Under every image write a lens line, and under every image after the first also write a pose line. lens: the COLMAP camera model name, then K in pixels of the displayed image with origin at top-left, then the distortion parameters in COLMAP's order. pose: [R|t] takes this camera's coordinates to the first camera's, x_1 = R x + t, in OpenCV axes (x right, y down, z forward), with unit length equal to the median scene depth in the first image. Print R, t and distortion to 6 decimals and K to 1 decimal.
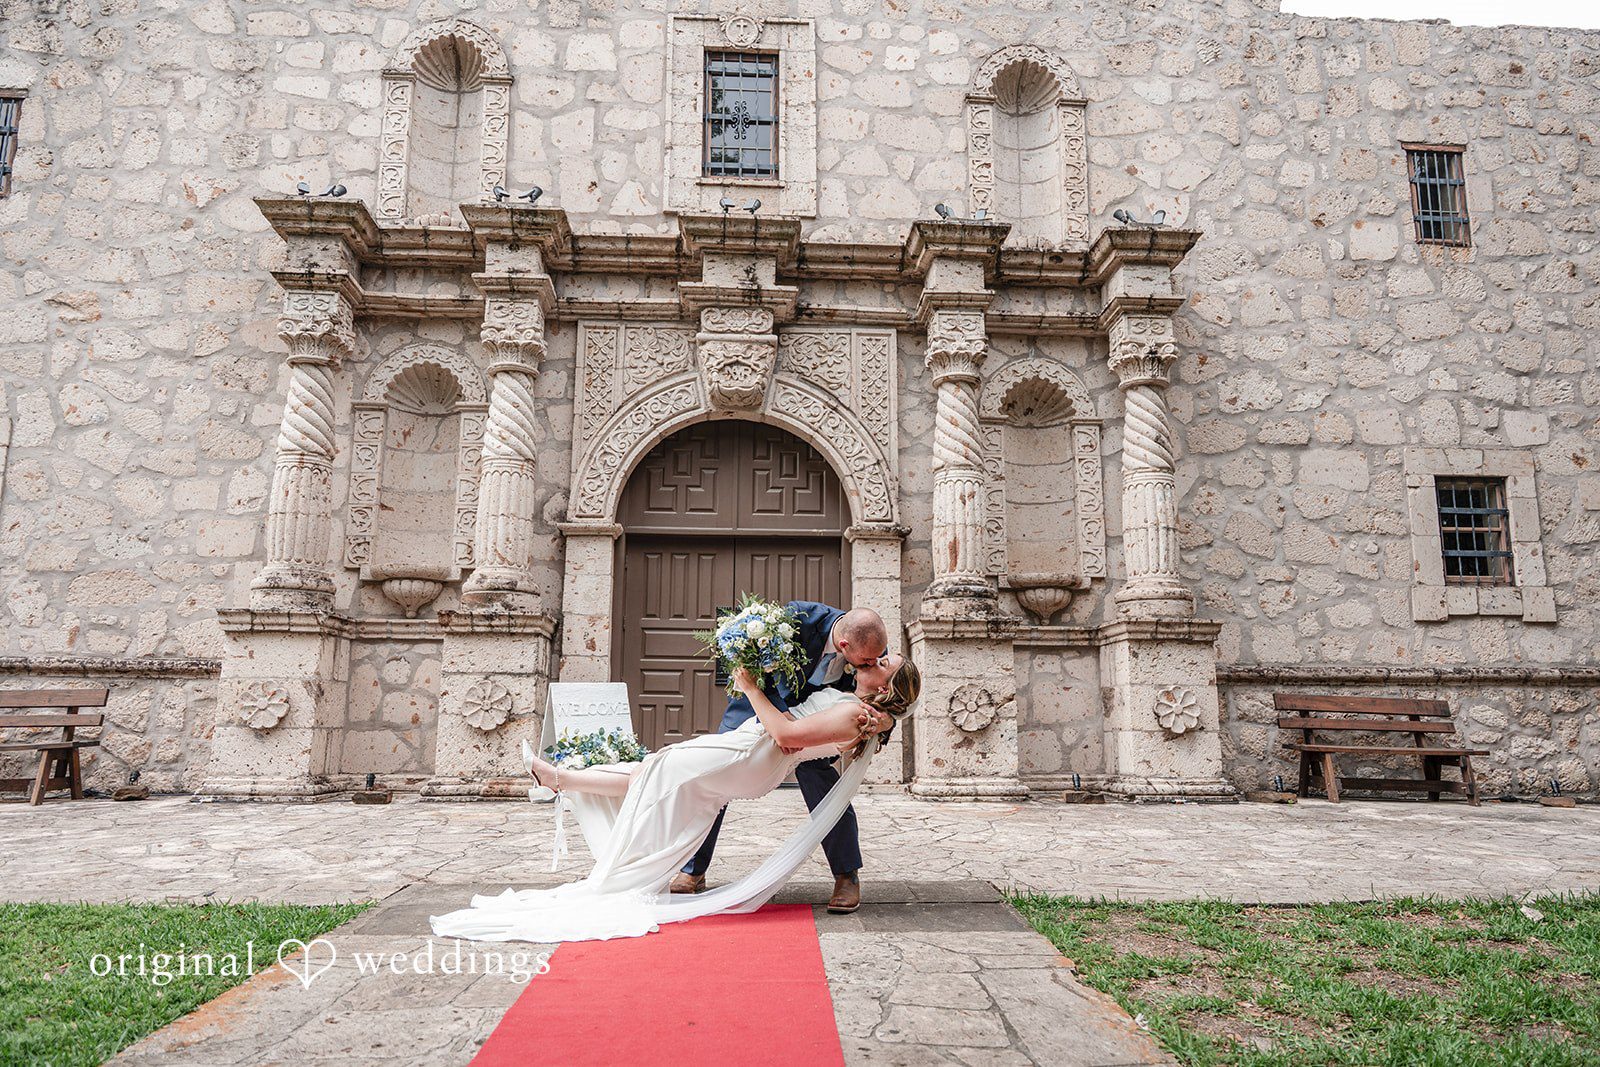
lens RADIAL K [[1084.9, 0, 803.1], [0, 1084.9, 535.5], [0, 0, 1]] dist [-0.003406, -0.009596]
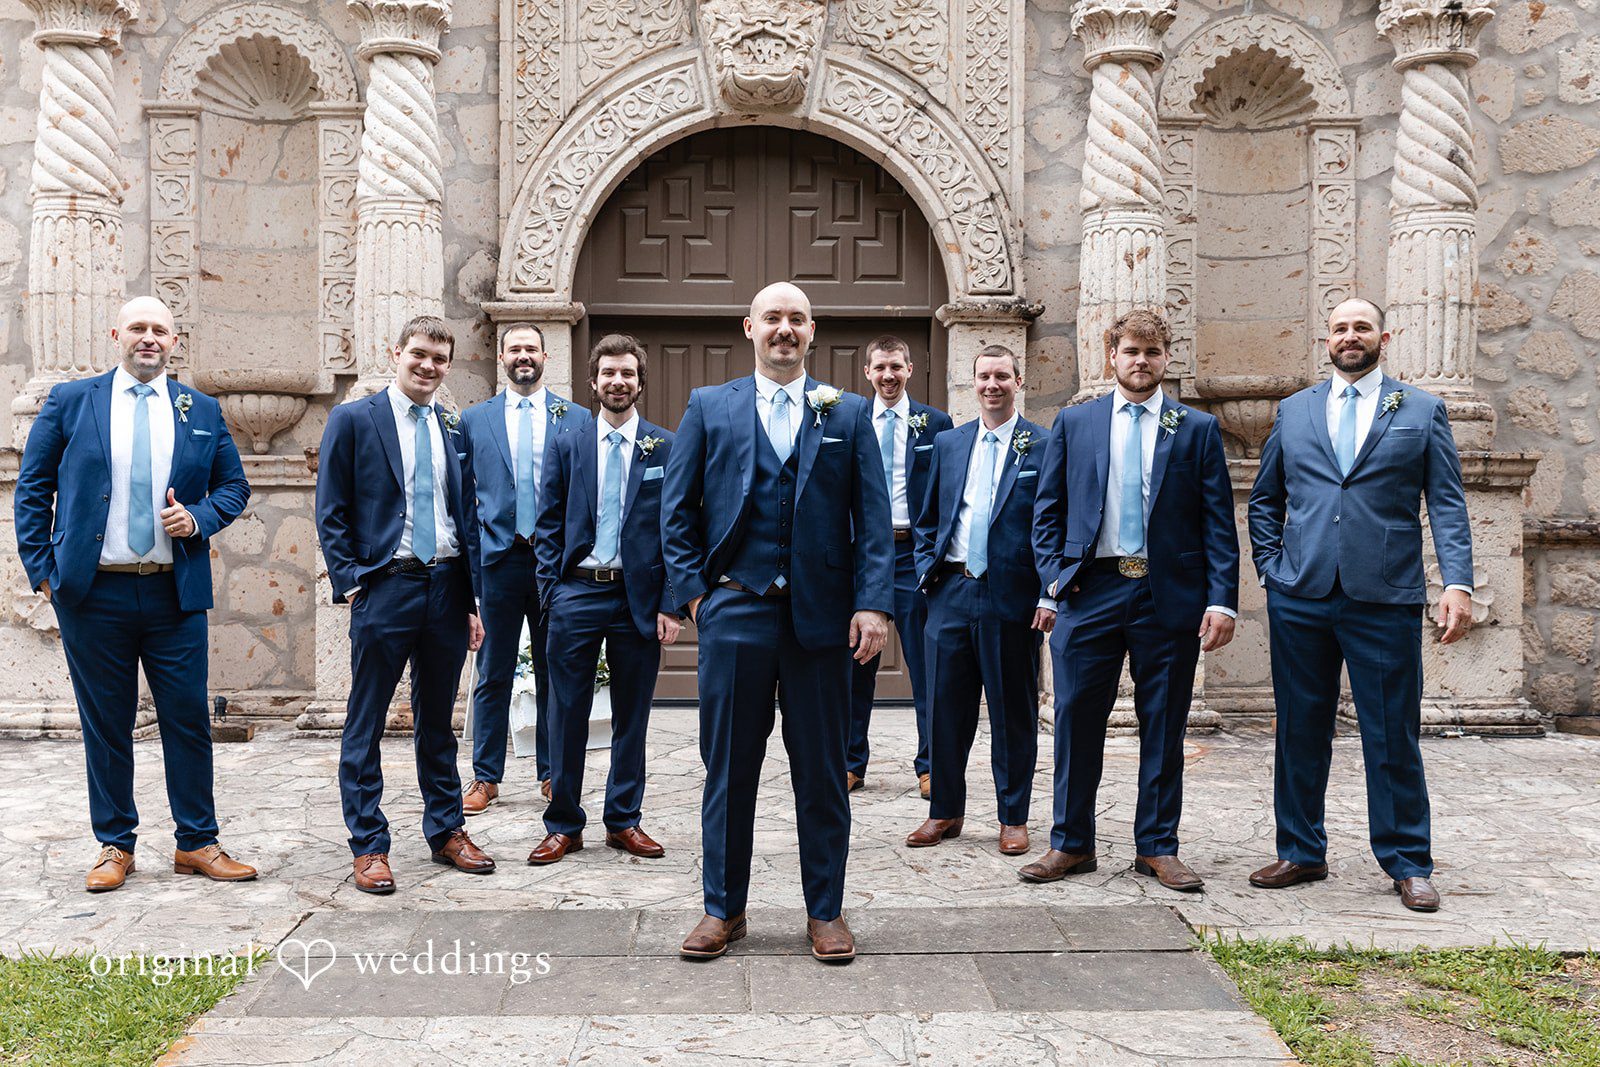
lens RADIAL K [[1702.2, 0, 791.9], [0, 1702.2, 557.4], [0, 0, 1]] dist [0.014900, -0.000933]
pose [[0.999558, -0.001653, -0.029680, -0.016581], [0.007154, 0.982481, 0.186225, -0.047515], [0.028852, -0.186355, 0.982059, 0.003478]]
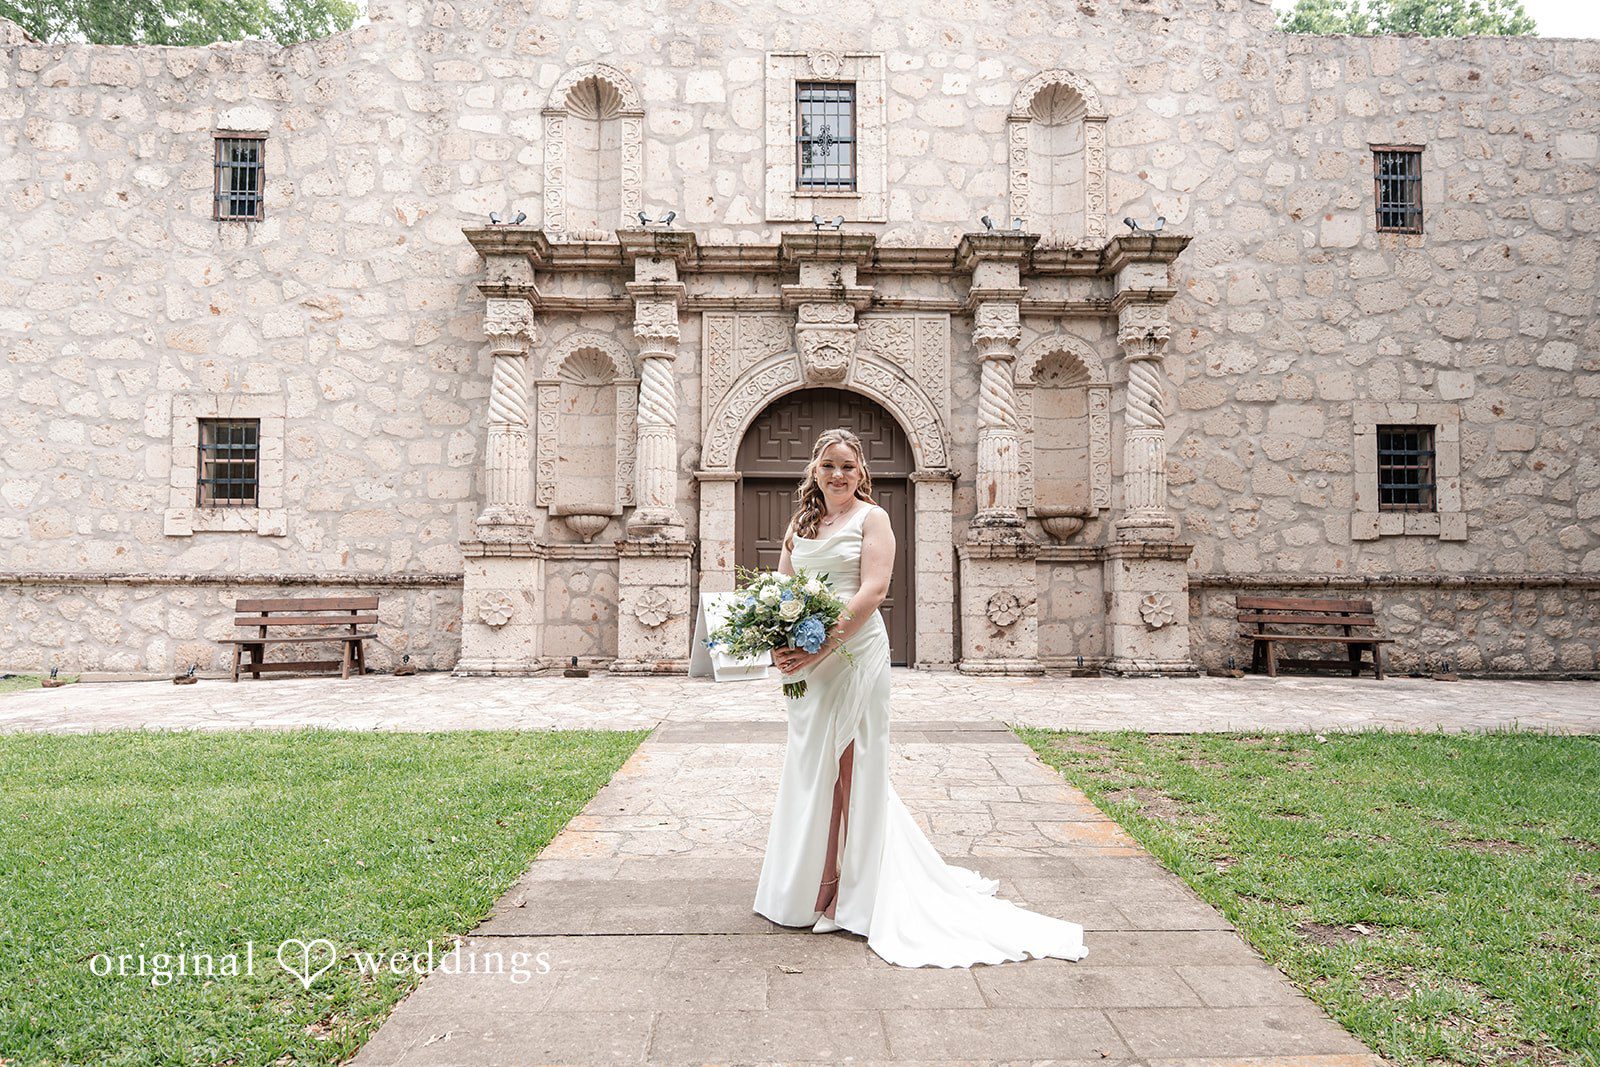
lens RADIAL K [[1141.3, 0, 805.2], [0, 1141.3, 543.2], [0, 0, 1]] dist [-0.004174, -0.003860]
pose [[0.999167, -0.004126, -0.040589, -0.032437], [0.008999, 0.992660, 0.120606, -0.089873], [0.039793, -0.120871, 0.991870, -0.386540]]
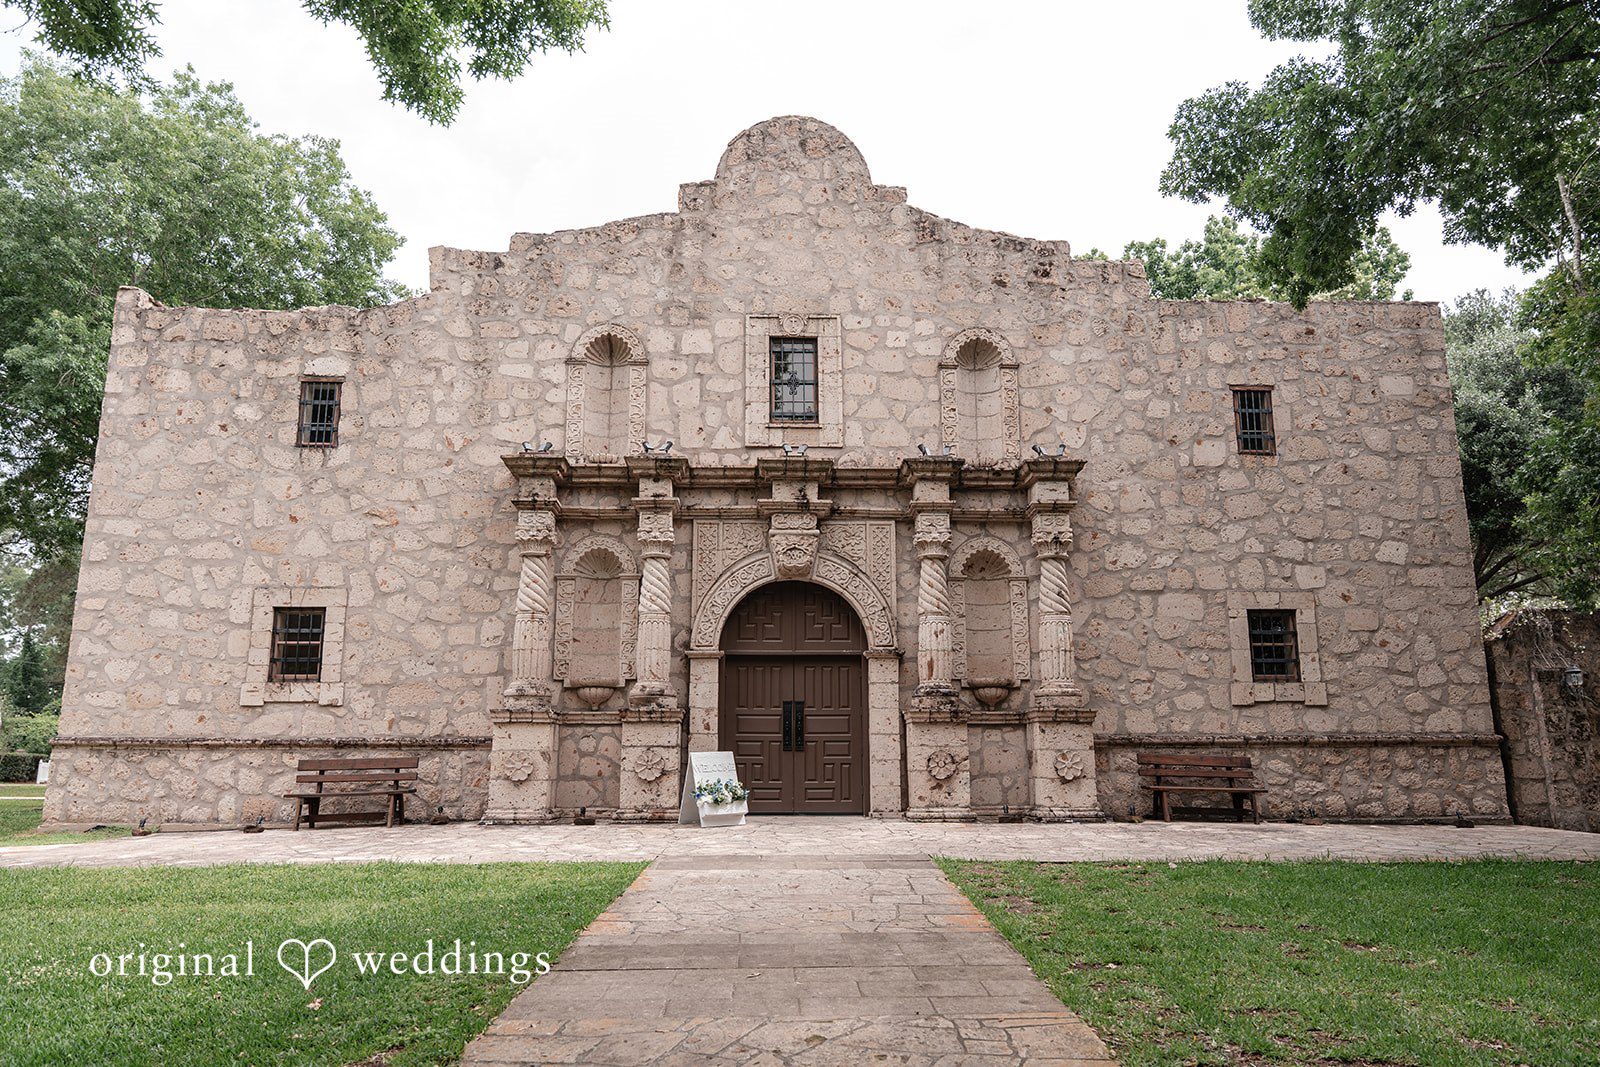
lens RADIAL K [[1118.3, 0, 804.1], [0, 1118.3, 538.9], [0, 0, 1]] dist [0.003549, -0.001421]
pose [[0.999582, -0.011774, -0.026420, -0.003077], [0.011116, 0.999628, -0.024912, -0.130835], [0.026703, 0.024608, 0.999340, -0.645438]]
